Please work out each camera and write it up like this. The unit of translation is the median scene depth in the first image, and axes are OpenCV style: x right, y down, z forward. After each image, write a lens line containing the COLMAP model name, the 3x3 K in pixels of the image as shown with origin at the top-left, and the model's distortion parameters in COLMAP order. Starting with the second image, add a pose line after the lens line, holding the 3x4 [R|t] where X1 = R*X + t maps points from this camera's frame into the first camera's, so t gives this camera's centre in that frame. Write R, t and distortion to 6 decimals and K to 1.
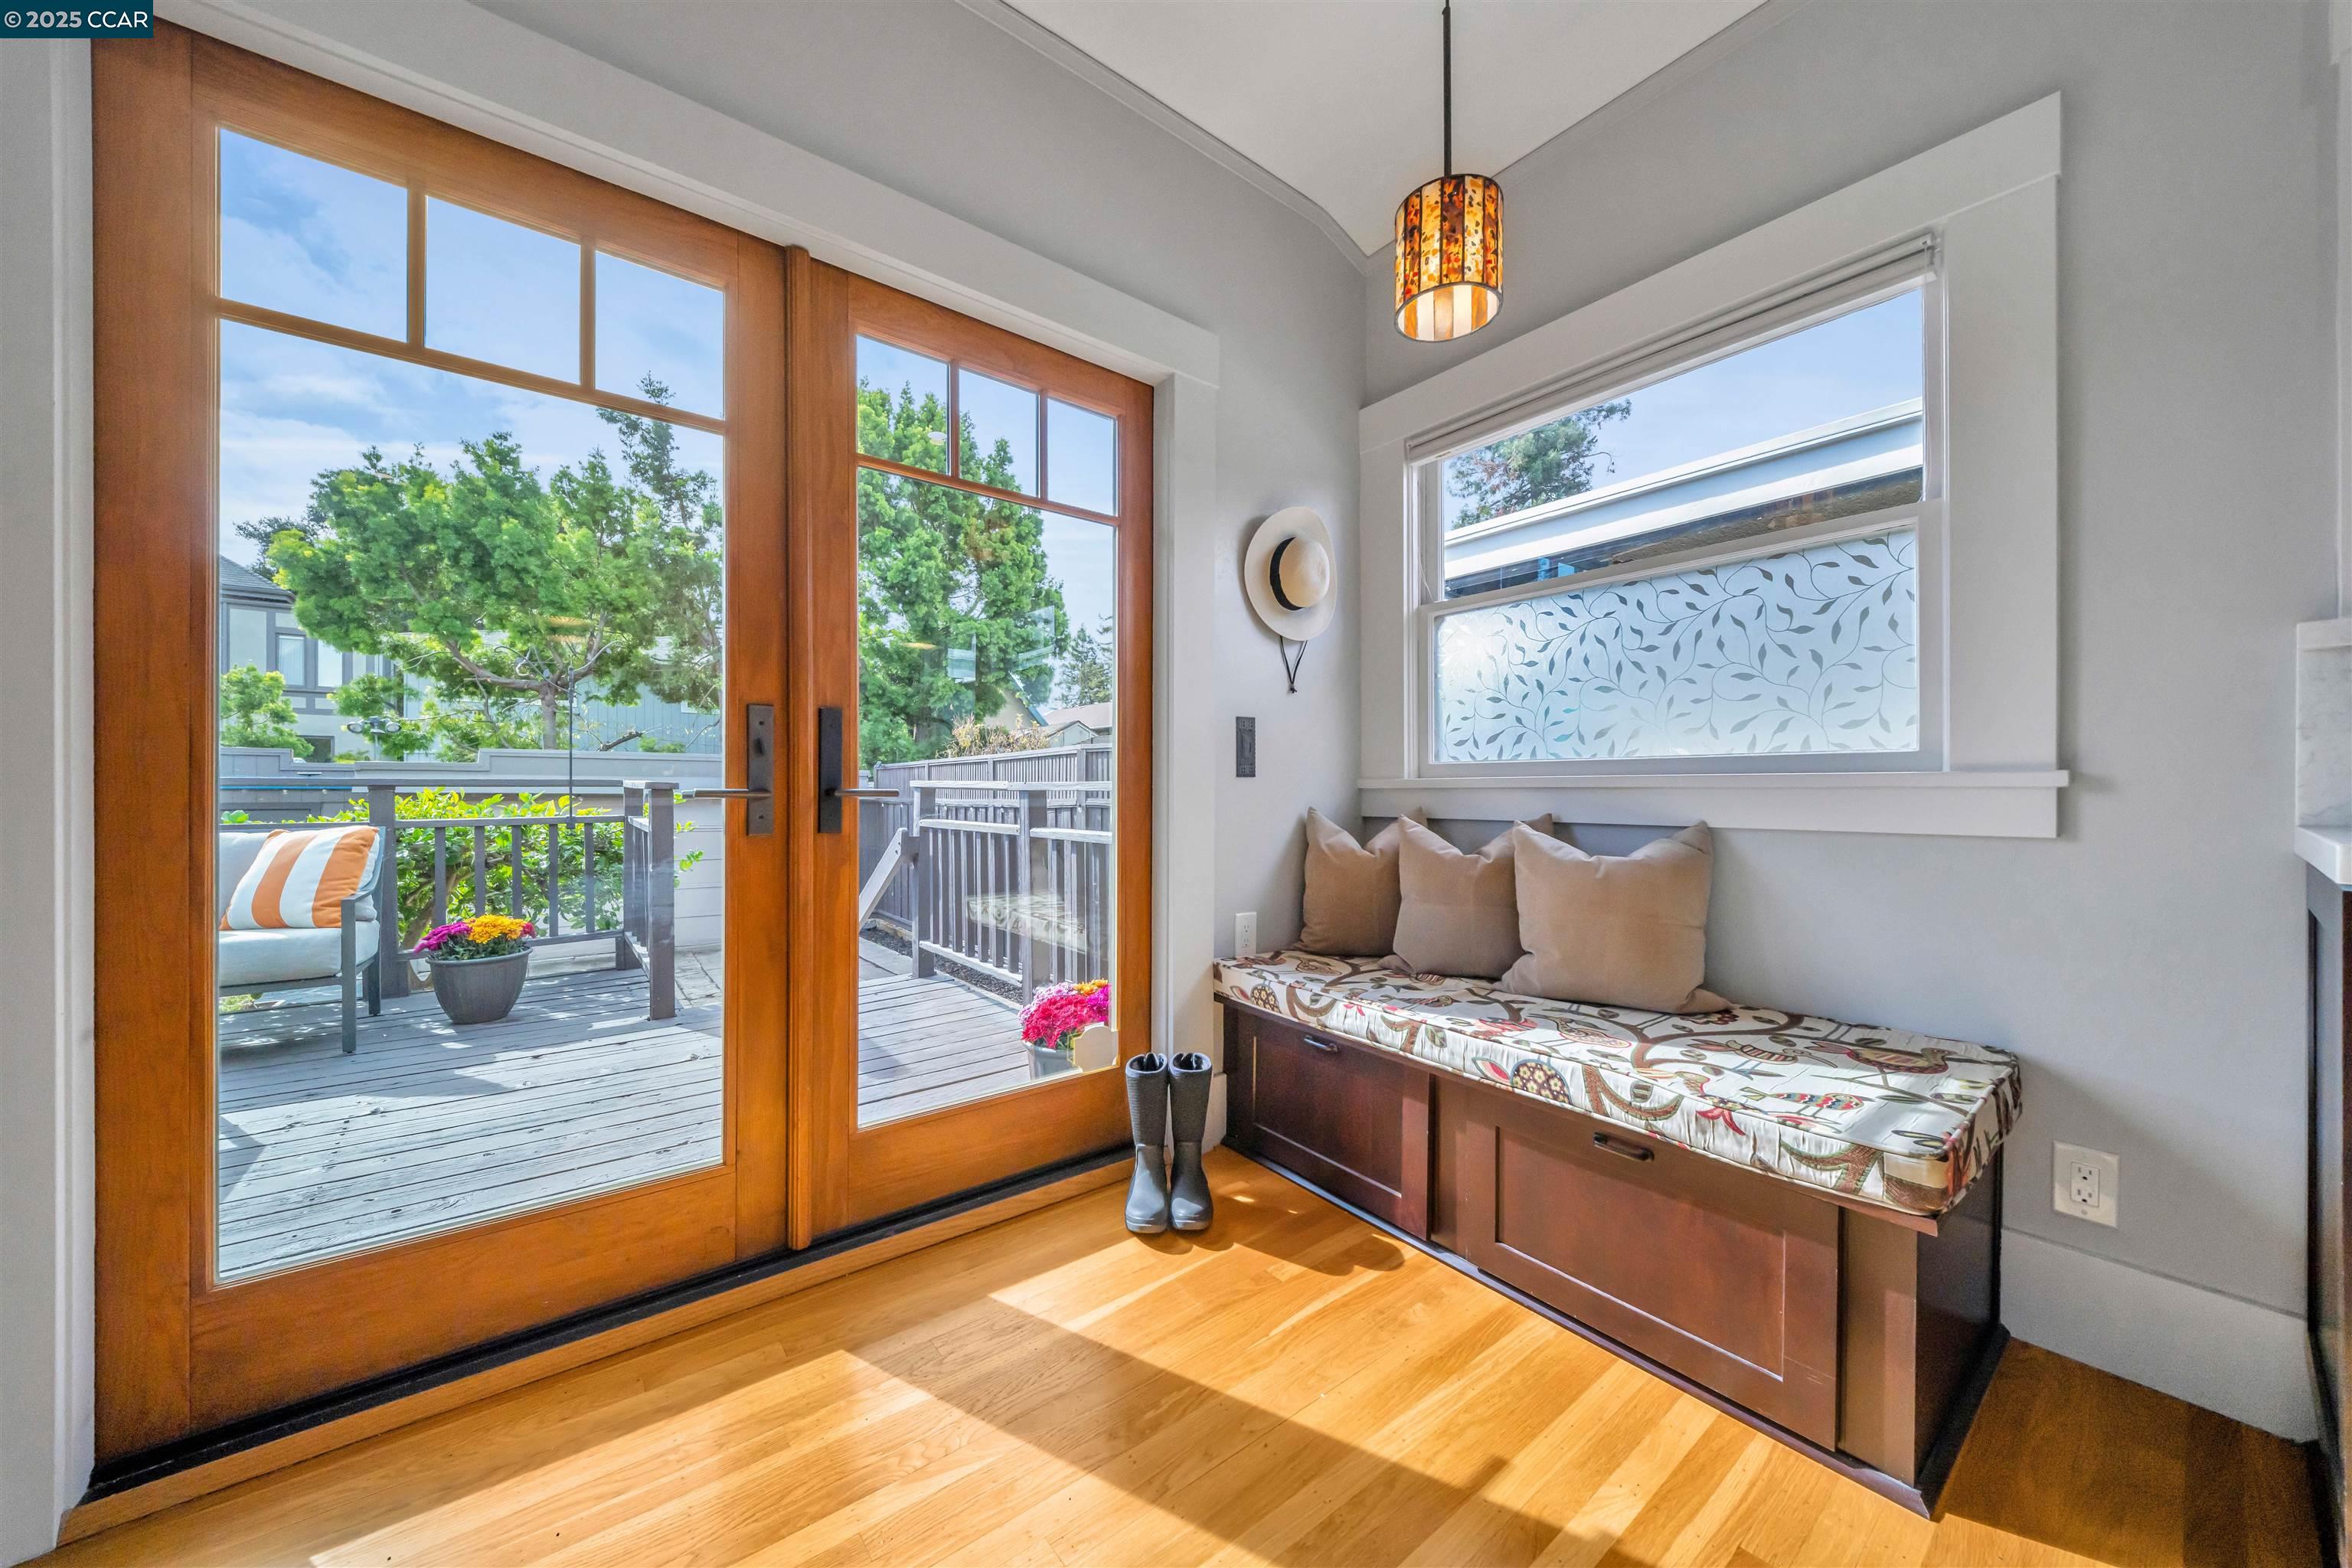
lens RADIAL K [[820.2, 0, 1184.3], [0, 820.2, 776.8], [0, 0, 1]] dist [0.000779, 0.000006]
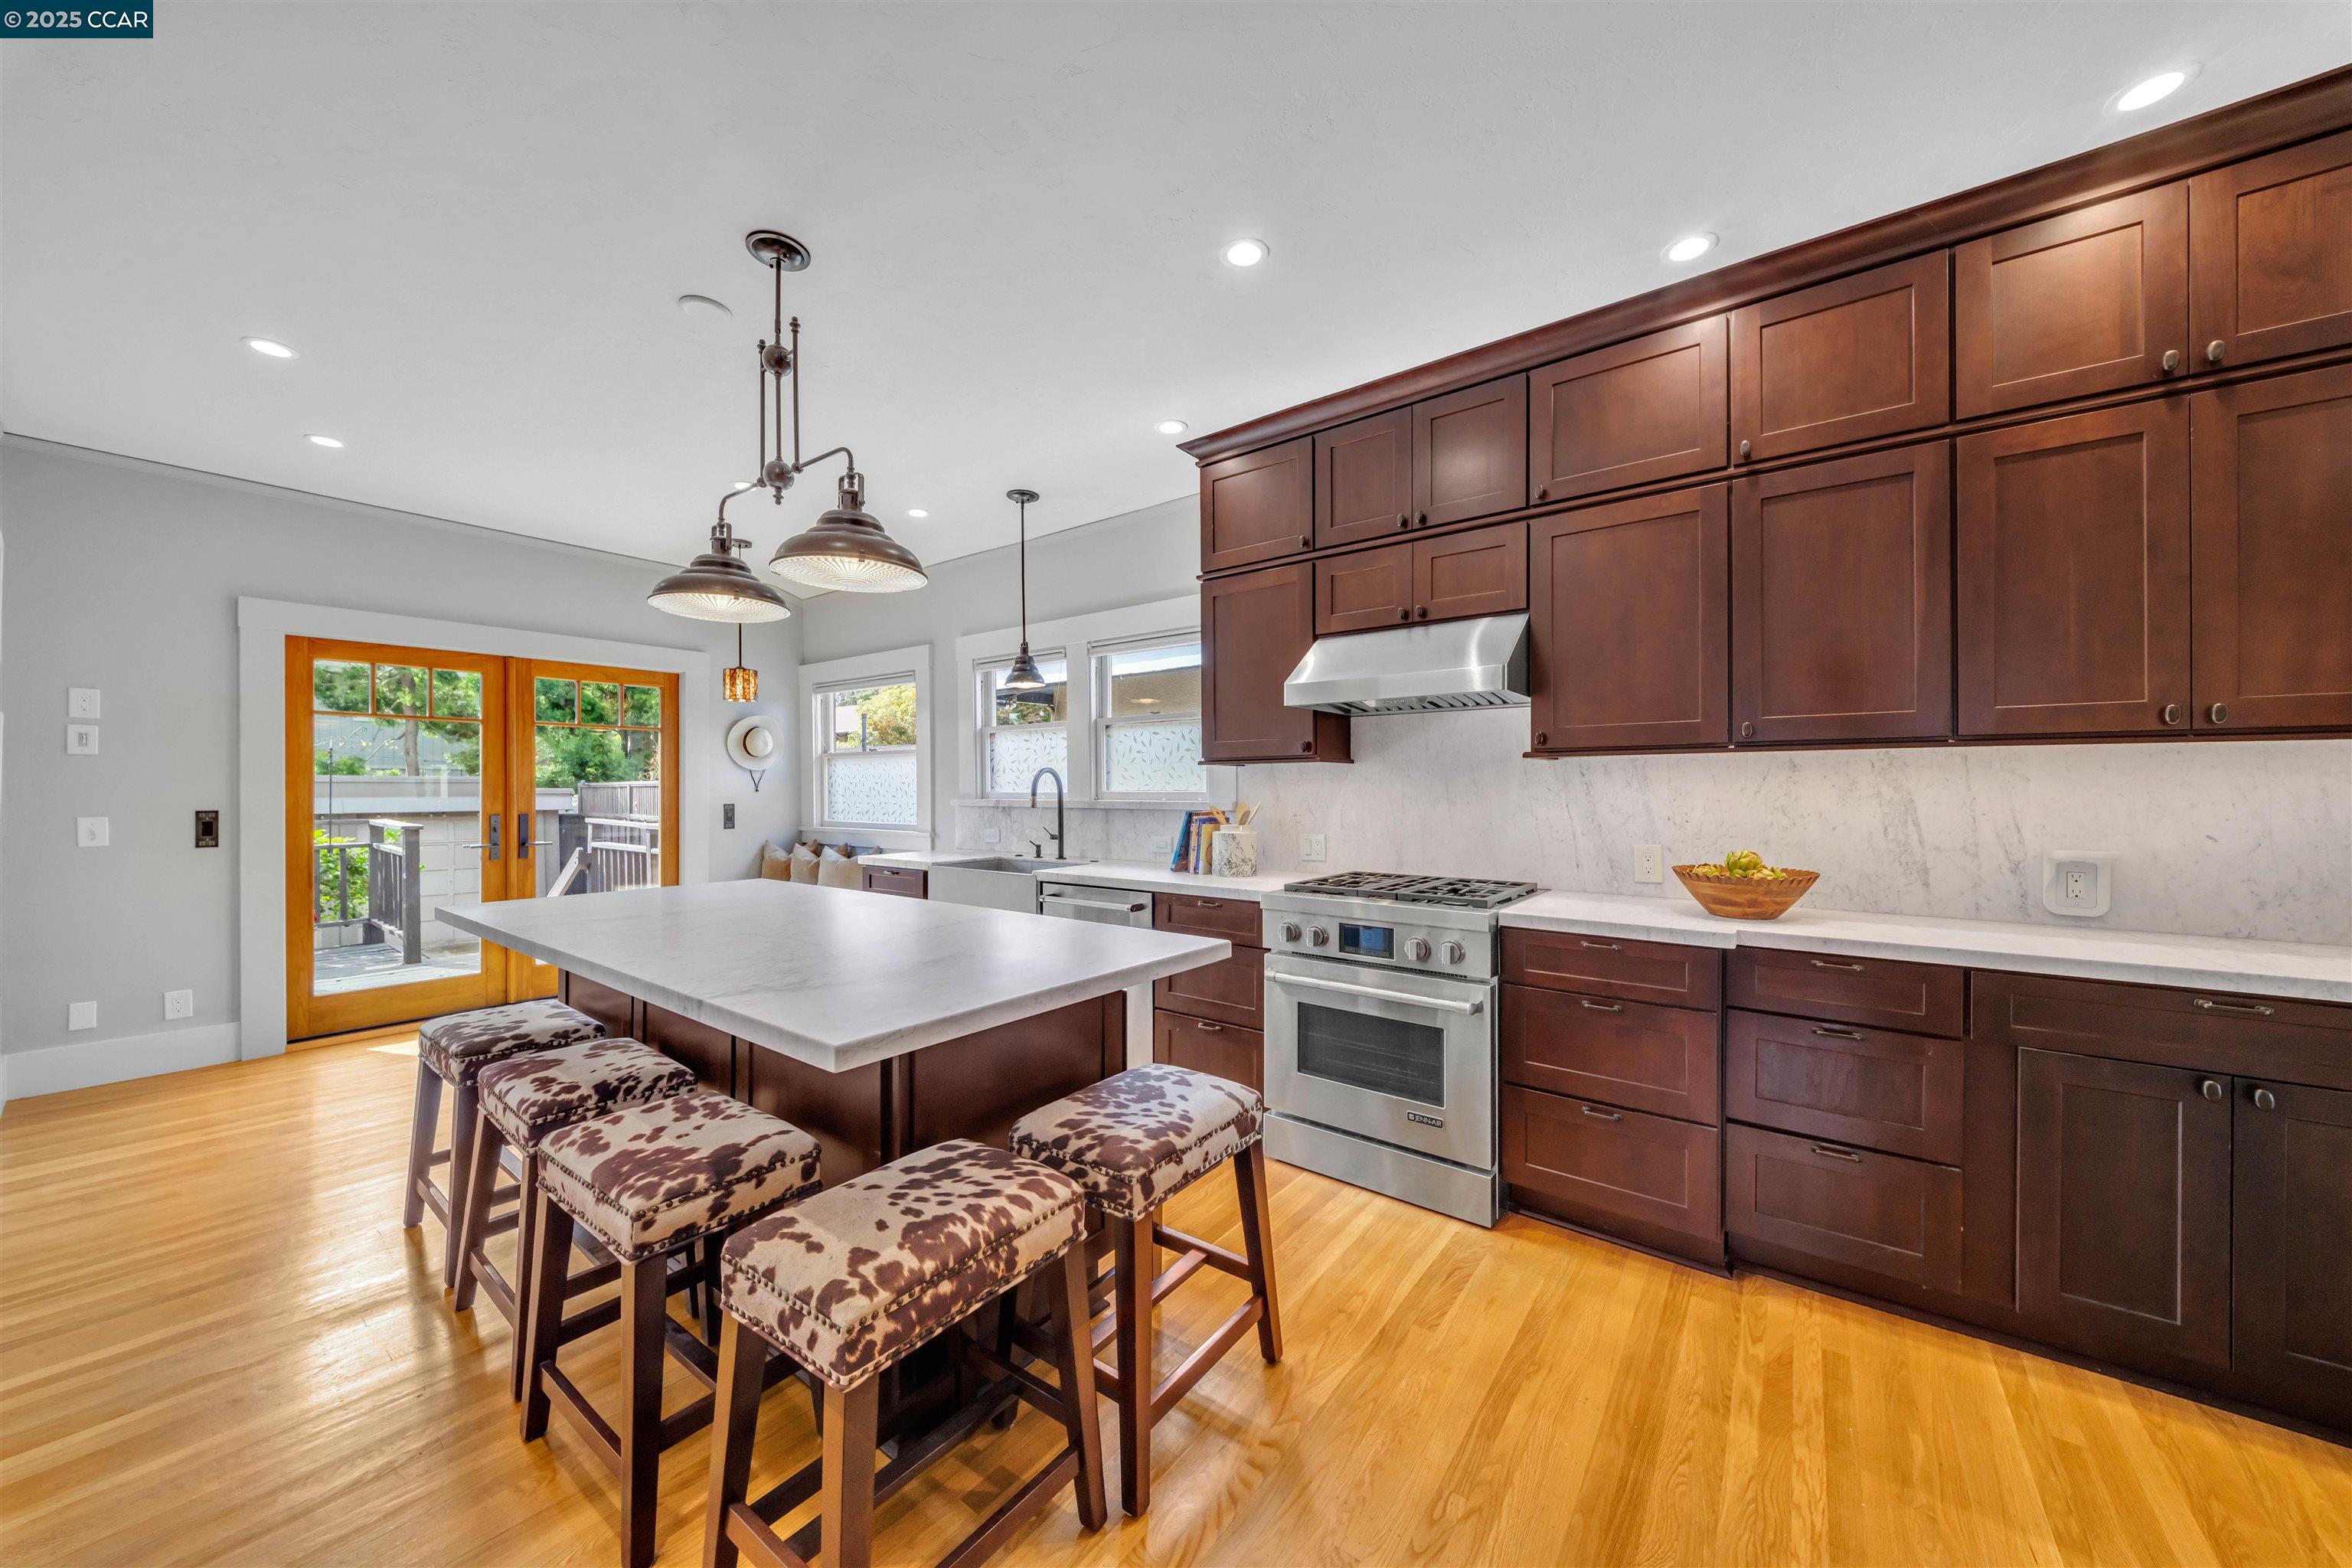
lens RADIAL K [[820.4, 0, 1196.4], [0, 820.4, 784.3], [0, 0, 1]] dist [0.002074, -0.001890]
pose [[0.963125, 0.002121, 0.269046, 1.494144], [-0.004441, 0.999958, 0.008014, -0.314224], [-0.269018, -0.008913, 0.963094, -3.373711]]
